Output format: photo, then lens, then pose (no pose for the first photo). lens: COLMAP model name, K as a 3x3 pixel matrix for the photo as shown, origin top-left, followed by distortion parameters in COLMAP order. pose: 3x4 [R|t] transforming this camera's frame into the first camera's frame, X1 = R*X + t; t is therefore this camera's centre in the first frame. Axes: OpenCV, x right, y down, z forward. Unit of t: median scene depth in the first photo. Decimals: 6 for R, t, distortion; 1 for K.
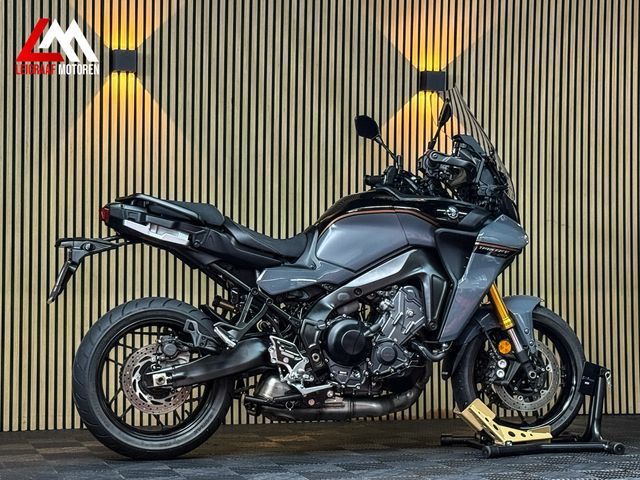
lens RADIAL K [[1374.8, 0, 320.0], [0, 1374.8, 240.0], [0, 0, 1]] dist [0.115493, 0.164946]
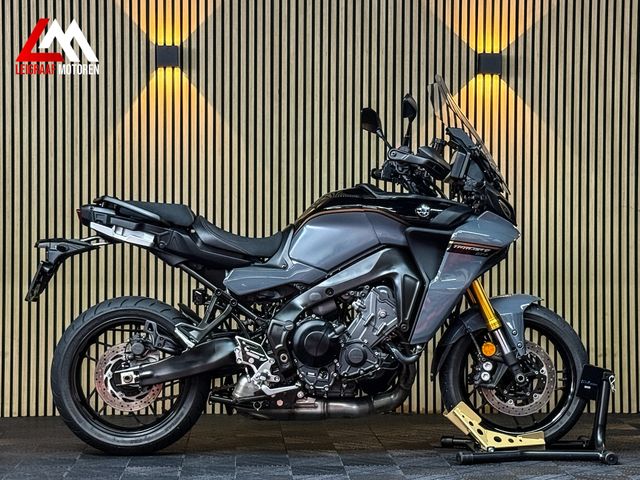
lens RADIAL K [[1374.8, 0, 320.0], [0, 1374.8, 240.0], [0, 0, 1]] dist [0.115493, 0.164946]
pose [[0.971113, -0.001879, -0.238614, 0.255469], [0.009408, 0.999493, 0.030416, -0.029427], [0.238436, -0.031783, 0.970638, 0.042615]]
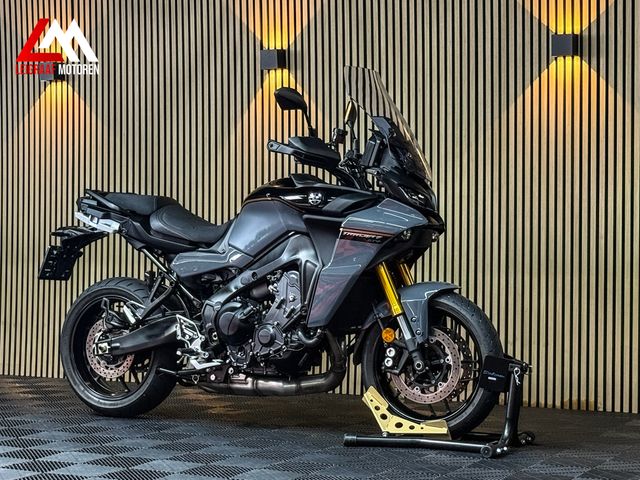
lens RADIAL K [[1374.8, 0, 320.0], [0, 1374.8, 240.0], [0, 0, 1]] dist [0.115493, 0.164946]
pose [[0.719662, 0.001796, -0.694323, 0.790990], [0.021518, 0.999459, 0.024889, -0.014699], [0.693992, -0.032852, 0.719233, 0.279220]]
